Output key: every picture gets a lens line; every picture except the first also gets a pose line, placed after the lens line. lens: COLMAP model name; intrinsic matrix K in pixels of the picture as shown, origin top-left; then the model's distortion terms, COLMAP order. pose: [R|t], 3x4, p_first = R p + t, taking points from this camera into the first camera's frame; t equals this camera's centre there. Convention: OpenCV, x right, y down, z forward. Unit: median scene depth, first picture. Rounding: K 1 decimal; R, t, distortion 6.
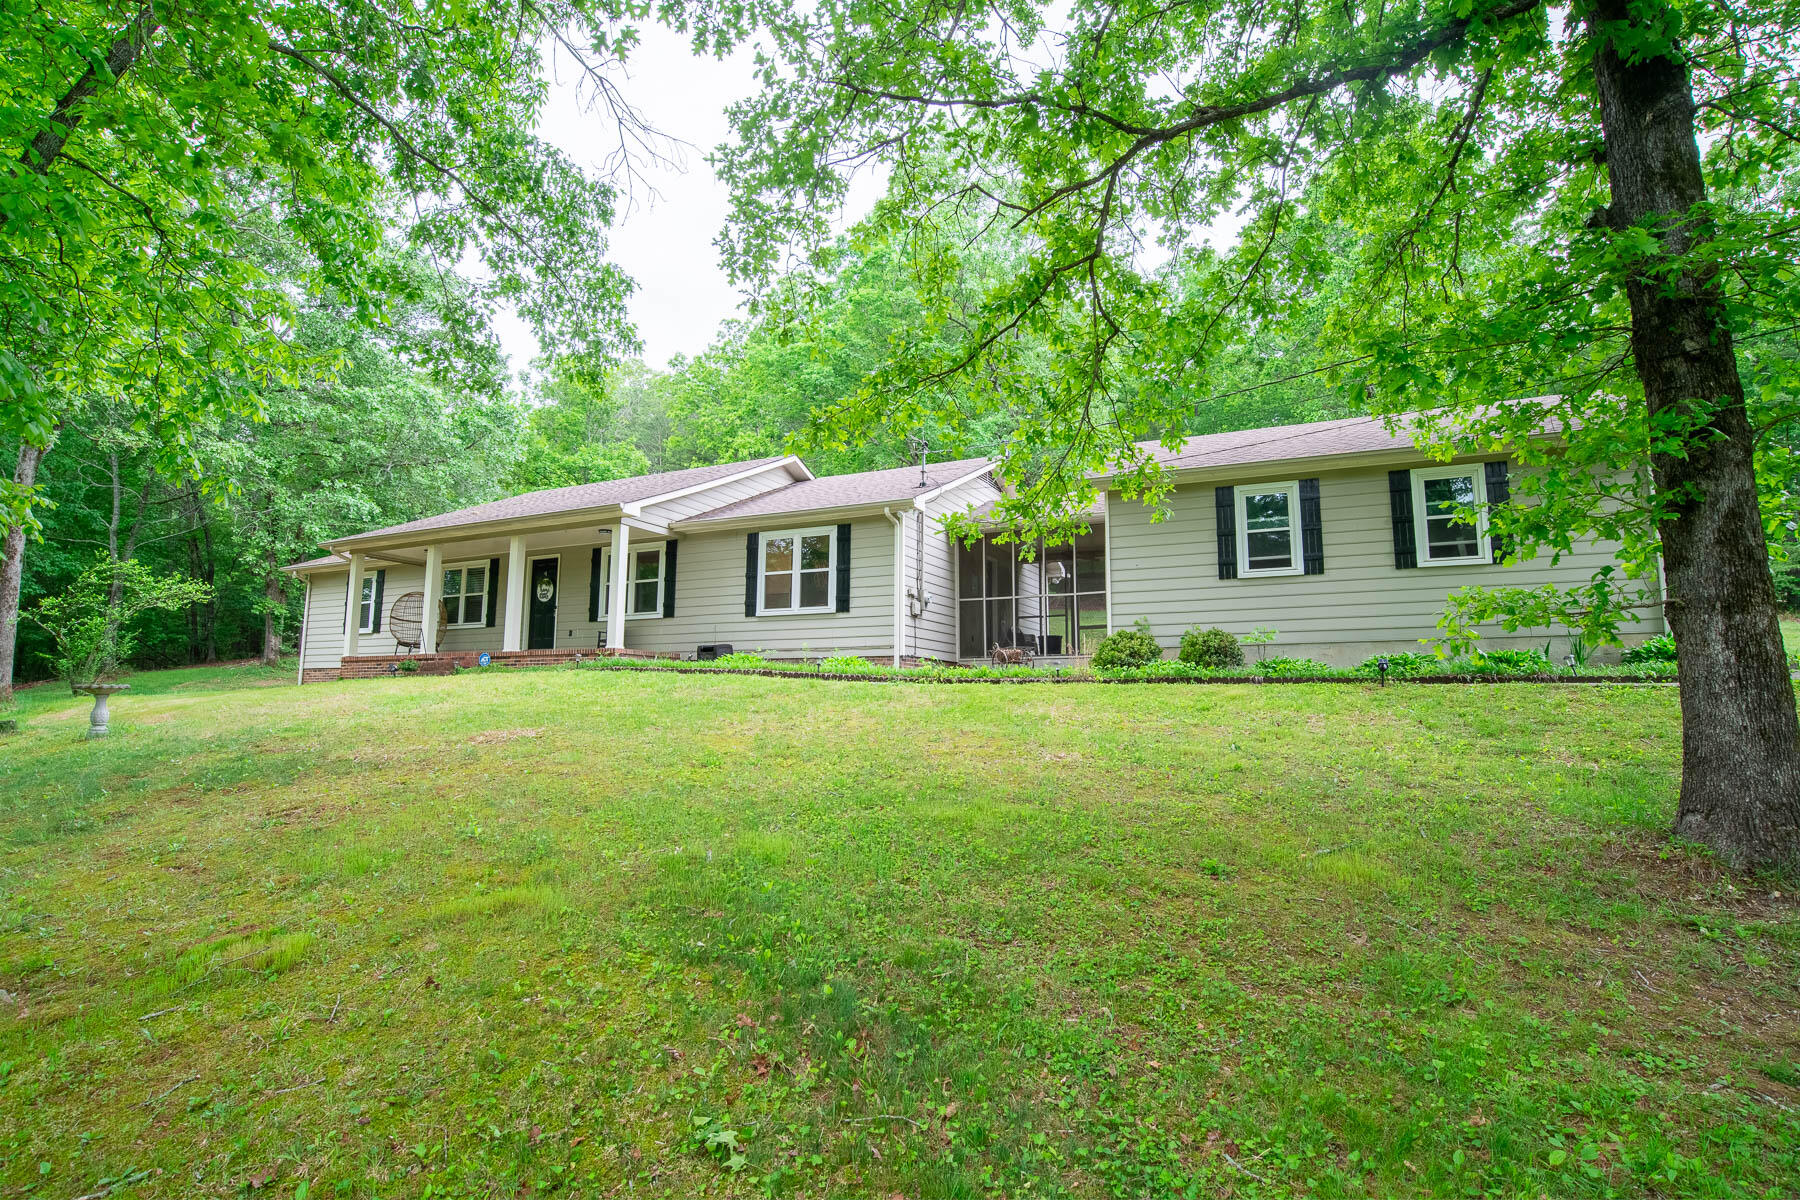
lens RADIAL K [[929.9, 0, 891.6], [0, 929.9, 596.4], [0, 0, 1]] dist [-0.054797, 0.008628]
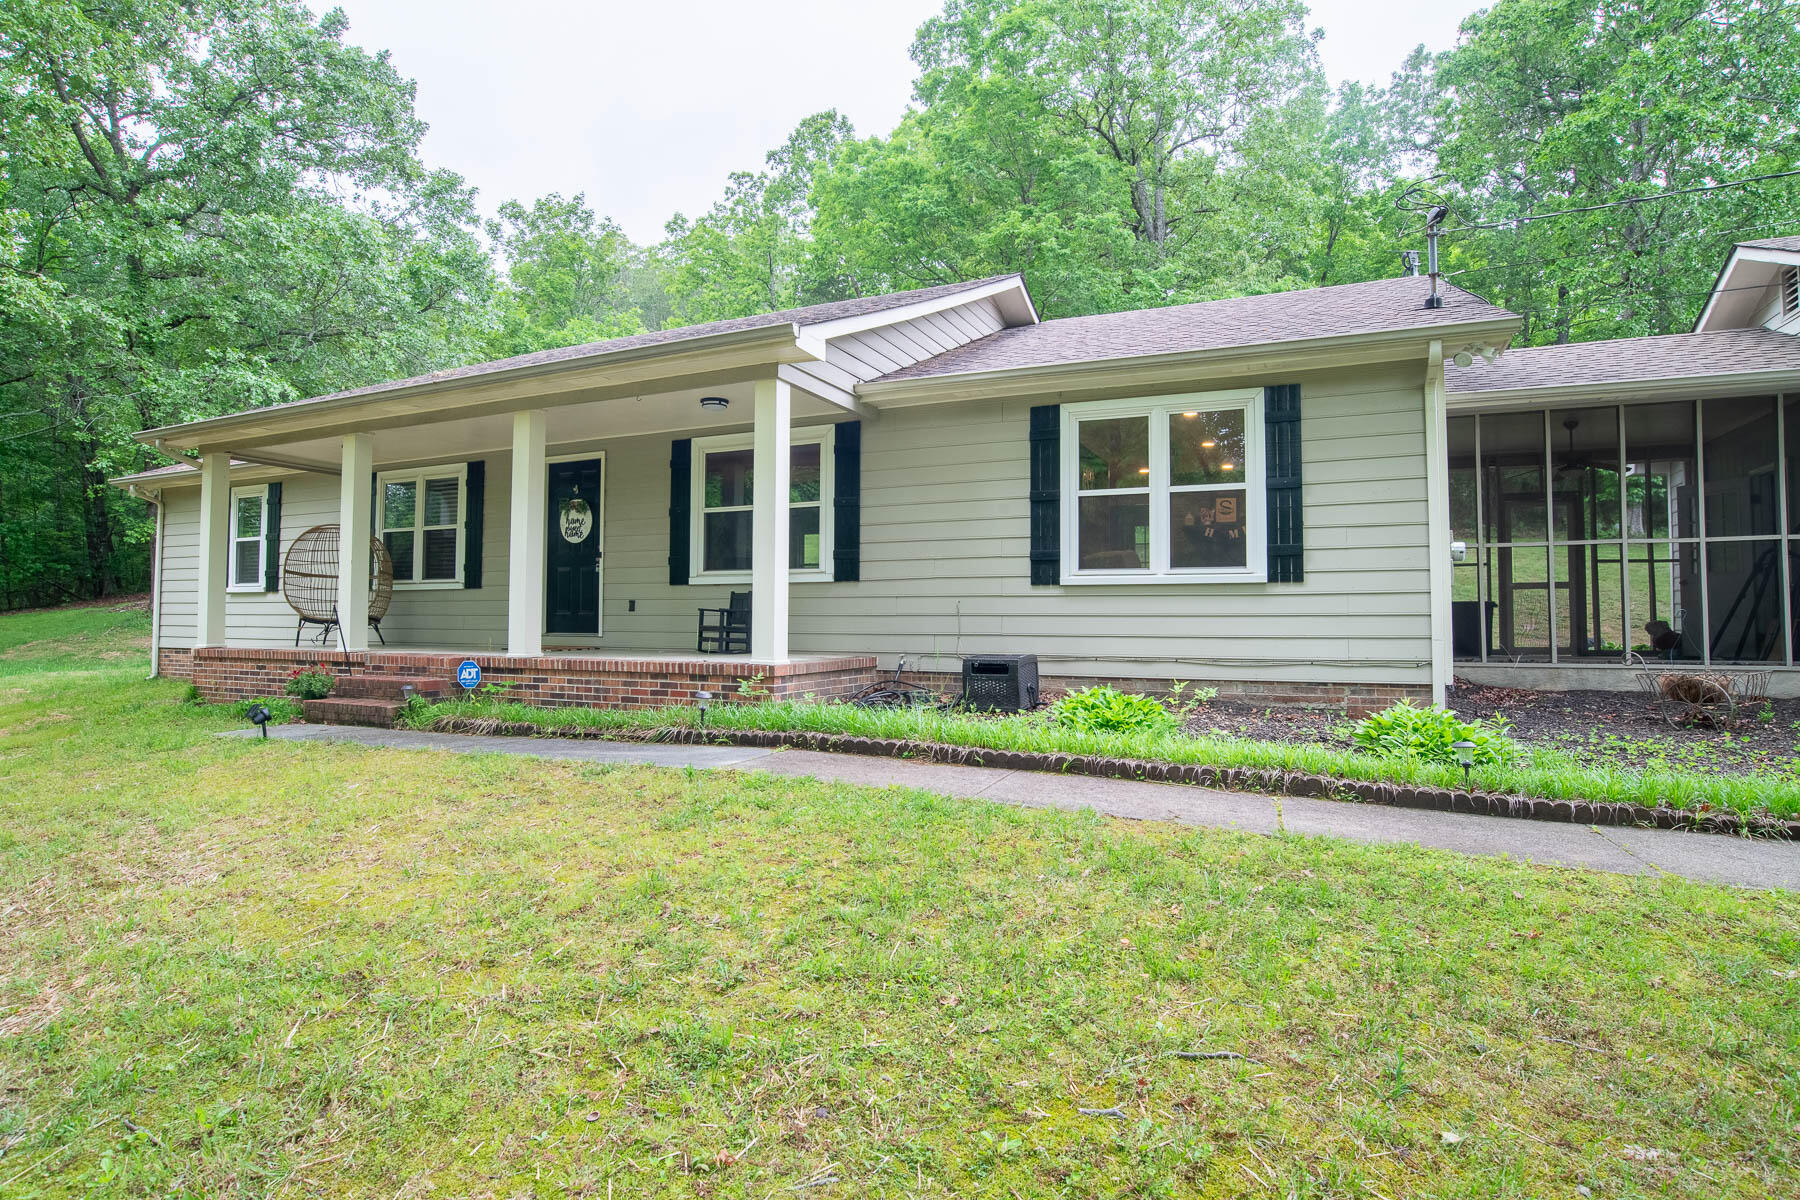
lens RADIAL K [[929.9, 0, 910.1], [0, 929.9, 599.6], [0, 0, 1]] dist [-0.054797, 0.008628]
pose [[0.998962, -0.003899, 0.045374, -0.205767], [-0.000819, 0.994629, 0.103499, -0.016655], [-0.045534, -0.103428, 0.993594, 0.455062]]
